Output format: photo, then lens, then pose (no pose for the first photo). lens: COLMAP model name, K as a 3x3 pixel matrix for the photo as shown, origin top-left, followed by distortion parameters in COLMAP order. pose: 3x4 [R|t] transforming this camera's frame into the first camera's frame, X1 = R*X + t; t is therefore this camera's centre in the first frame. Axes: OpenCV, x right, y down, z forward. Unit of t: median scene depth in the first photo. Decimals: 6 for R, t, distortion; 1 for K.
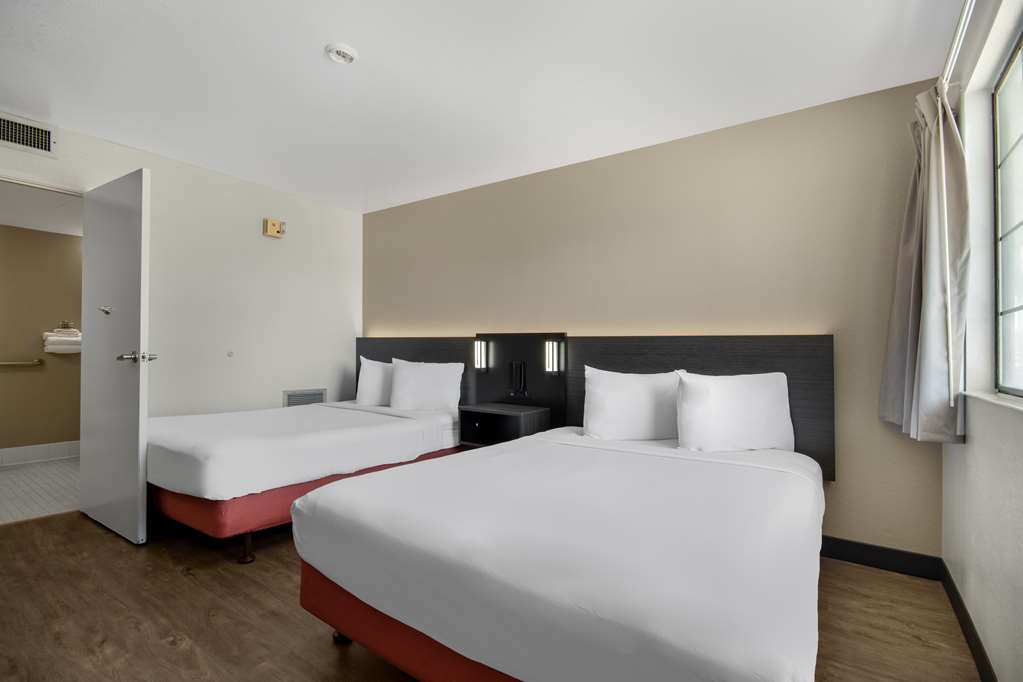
lens RADIAL K [[482.4, 0, 511.5], [0, 482.4, 341.0], [0, 0, 1]] dist [-0.001487, -0.000304]
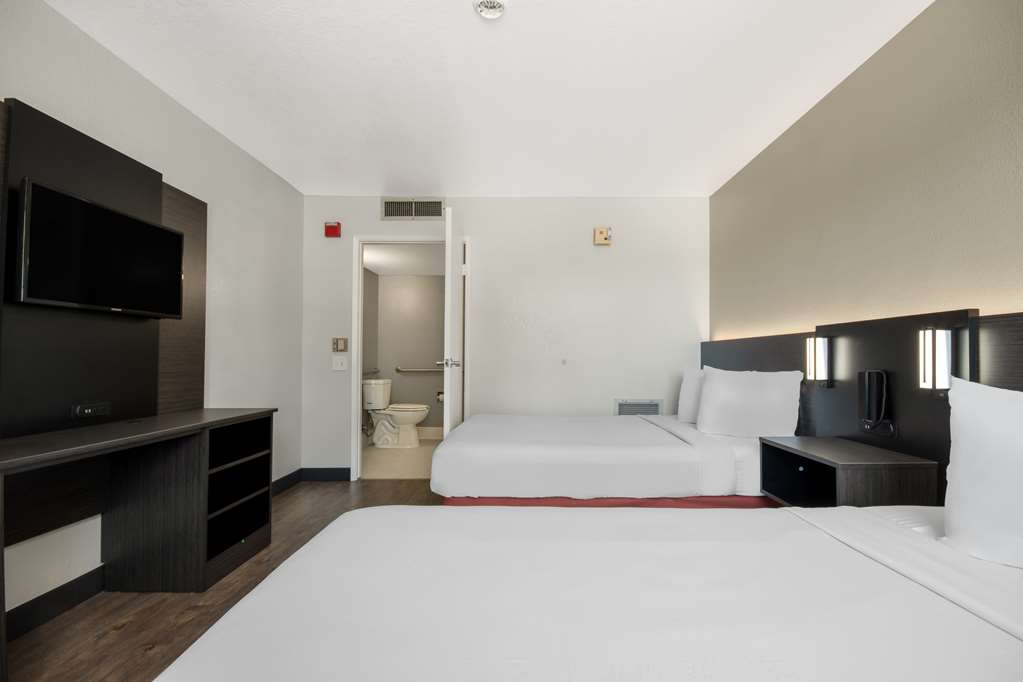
lens RADIAL K [[467.8, 0, 511.5], [0, 467.8, 341.0], [0, 0, 1]] dist [0.003073, 0.000254]
pose [[0.577936, -0.043983, -0.814896, 0.204800], [0.022300, 0.999025, -0.038106, 0.019506], [0.815777, 0.003850, 0.578353, 0.320731]]
